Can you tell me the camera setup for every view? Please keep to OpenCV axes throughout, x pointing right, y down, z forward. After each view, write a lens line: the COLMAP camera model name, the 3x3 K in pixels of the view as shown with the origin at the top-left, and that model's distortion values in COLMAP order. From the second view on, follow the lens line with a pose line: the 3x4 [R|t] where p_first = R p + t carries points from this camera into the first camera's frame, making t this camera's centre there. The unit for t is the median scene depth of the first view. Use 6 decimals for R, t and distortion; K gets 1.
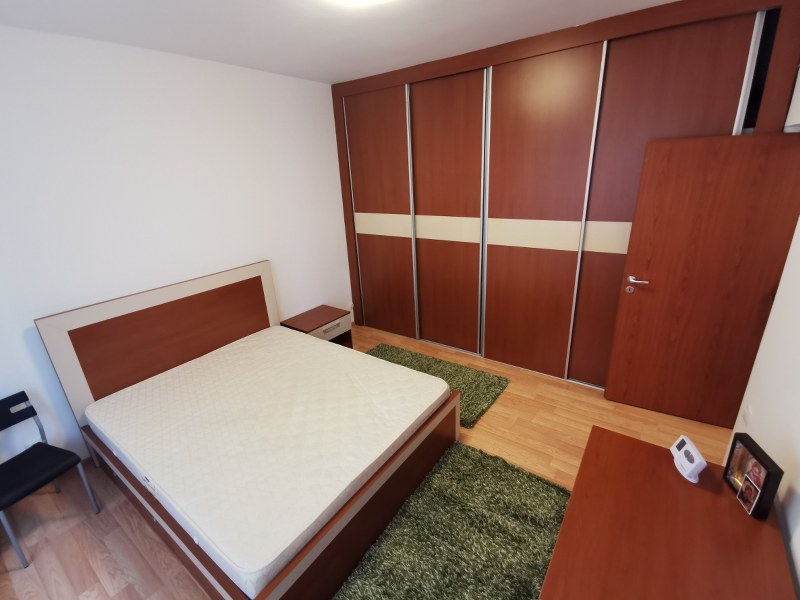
lens RADIAL K [[368.2, 0, 408.8], [0, 368.2, 315.8], [0, 0, 1]] dist [0.024133, -0.012714]
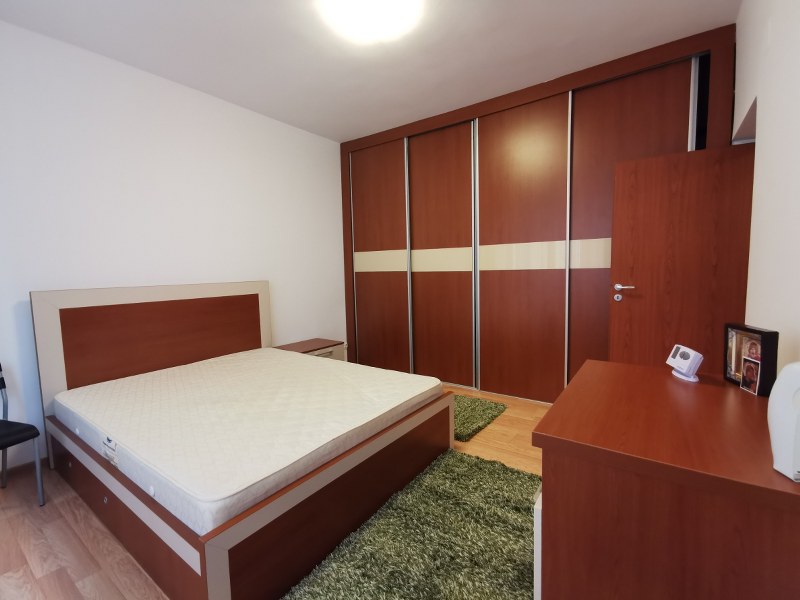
lens RADIAL K [[368.2, 0, 408.3], [0, 368.2, 293.5], [0, 0, 1]] dist [0.024133, -0.012714]
pose [[0.999747, 0.021802, 0.005482, 0.011041], [-0.019637, 0.965643, -0.259129, 0.220863], [-0.010943, 0.258956, 0.965827, 0.013439]]
